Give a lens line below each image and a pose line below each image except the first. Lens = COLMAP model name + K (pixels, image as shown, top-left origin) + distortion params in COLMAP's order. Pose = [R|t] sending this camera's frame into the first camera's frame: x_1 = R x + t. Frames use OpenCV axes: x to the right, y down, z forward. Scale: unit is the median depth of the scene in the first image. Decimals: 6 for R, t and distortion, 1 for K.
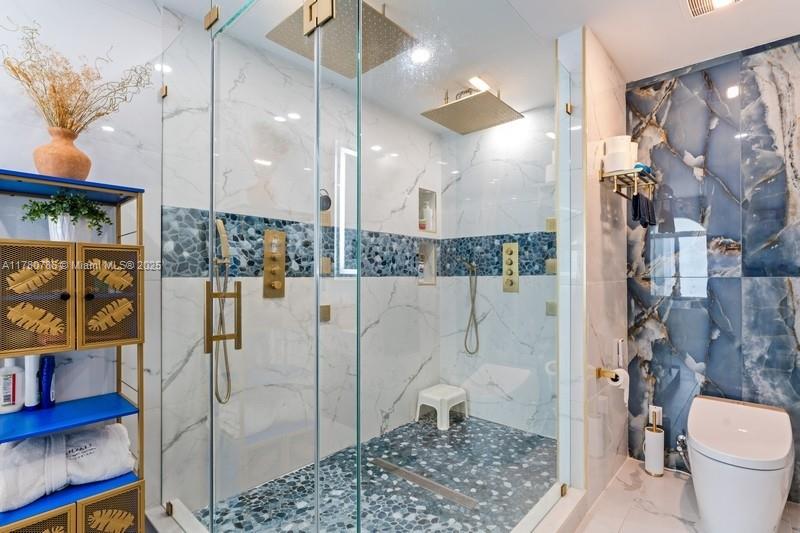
lens RADIAL K [[381.7, 0, 406.2], [0, 381.7, 271.9], [0, 0, 1]] dist [-0.004044, 0.000809]
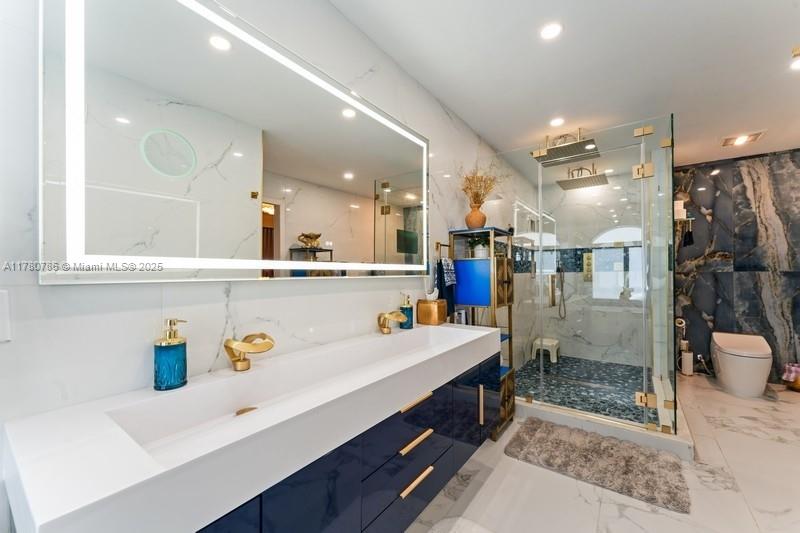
lens RADIAL K [[319.7, 0, 397.5], [0, 319.7, 268.9], [0, 0, 1]] dist [0.000465, 0.000513]
pose [[0.996166, -0.007685, 0.087143, -1.018490], [0.007889, 0.999967, -0.001994, -0.011716], [-0.087124, 0.002674, 0.996194, -0.514762]]
